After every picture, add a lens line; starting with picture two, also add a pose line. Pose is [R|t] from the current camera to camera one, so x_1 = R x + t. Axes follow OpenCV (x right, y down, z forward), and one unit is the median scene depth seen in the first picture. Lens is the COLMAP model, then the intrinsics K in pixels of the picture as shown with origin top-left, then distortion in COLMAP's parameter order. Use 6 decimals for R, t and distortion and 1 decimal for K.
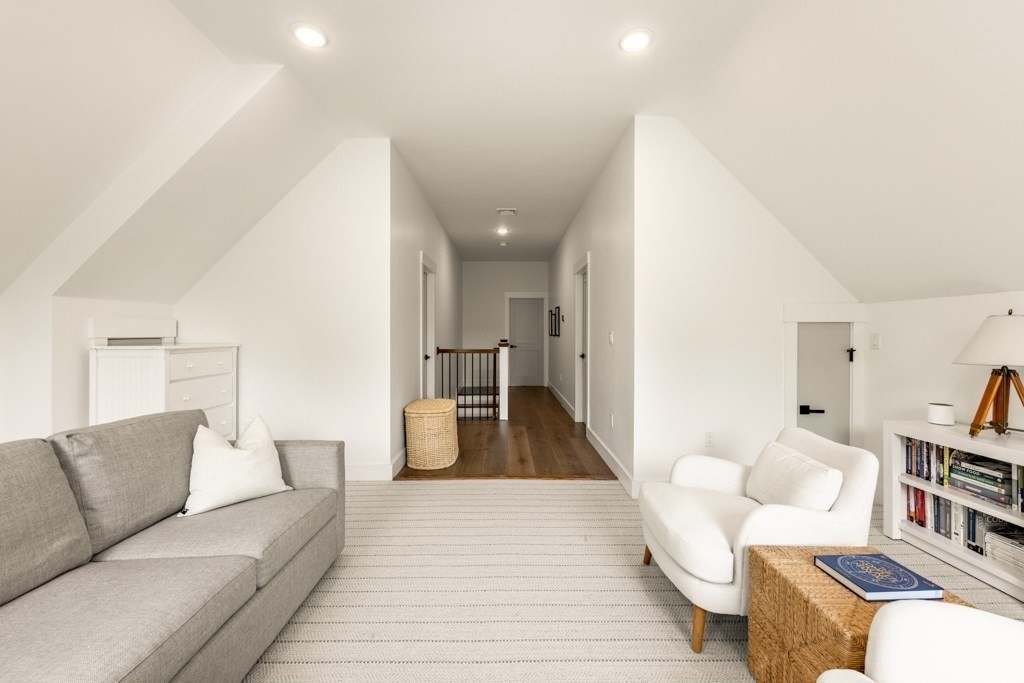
lens RADIAL K [[410.5, 0, 510.0], [0, 410.5, 334.9], [0, 0, 1]] dist [0.000265, -0.000199]
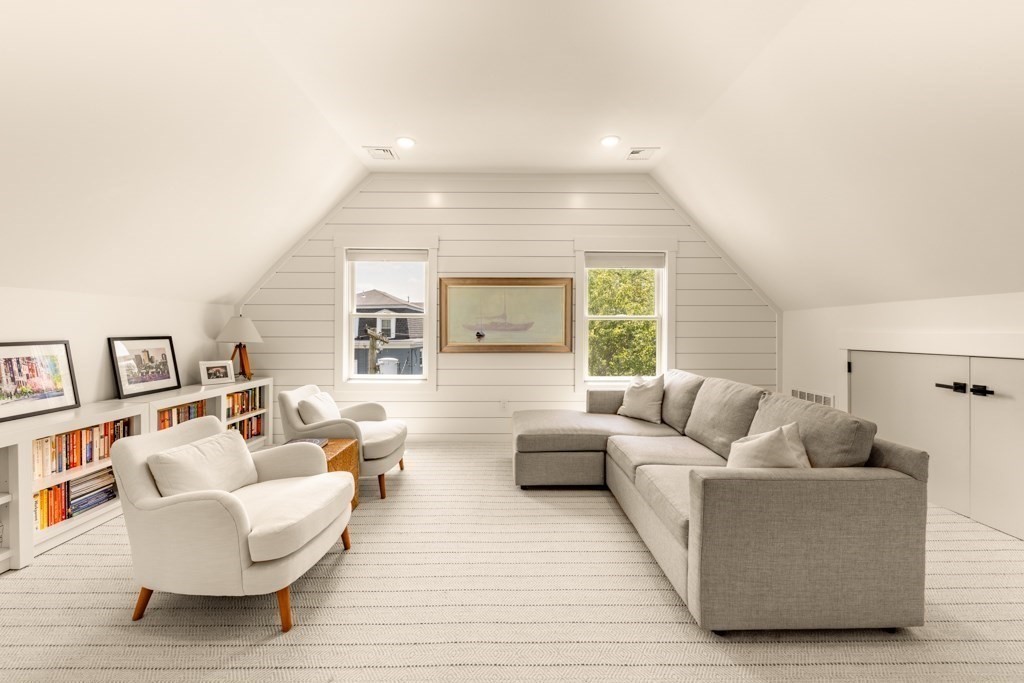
lens RADIAL K [[410.5, 0, 510.0], [0, 410.5, 334.9], [0, 0, 1]] dist [0.000265, -0.000199]
pose [[-0.999990, 0.001379, -0.004160, -0.073169], [0.001319, 0.999896, 0.014391, 0.007736], [0.004180, 0.014385, -0.999888, 1.722353]]
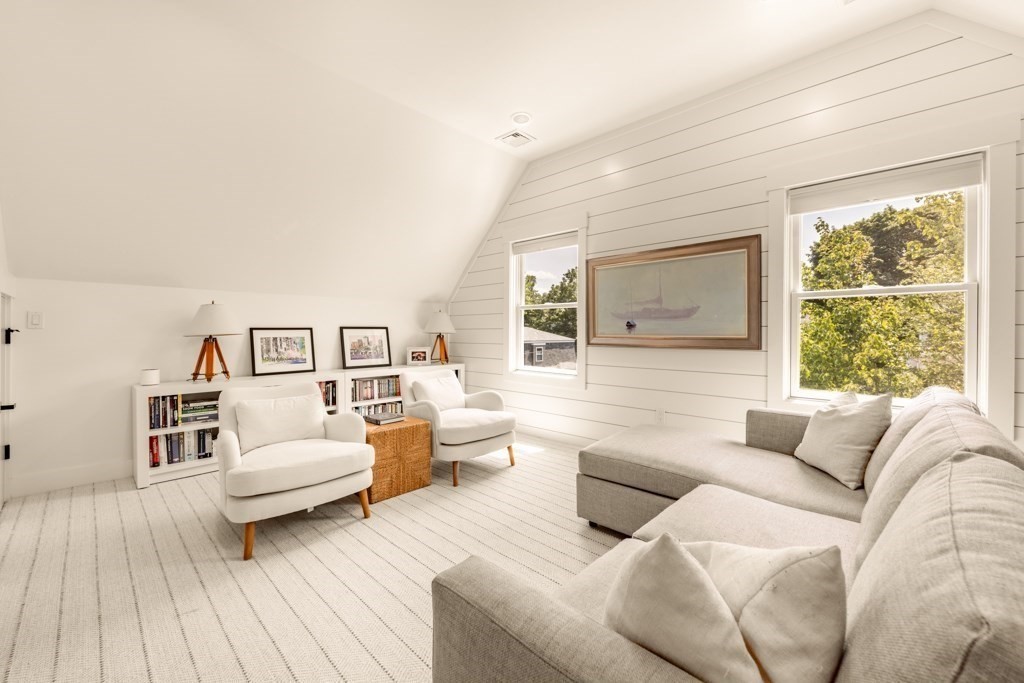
lens RADIAL K [[410.5, 0, 510.0], [0, 410.5, 334.9], [0, 0, 1]] dist [0.000265, -0.000199]
pose [[-0.713798, -0.002484, 0.700348, -0.701215], [0.003568, 0.999968, 0.007182, 0.060740], [-0.700343, 0.007625, -0.713766, 1.220582]]
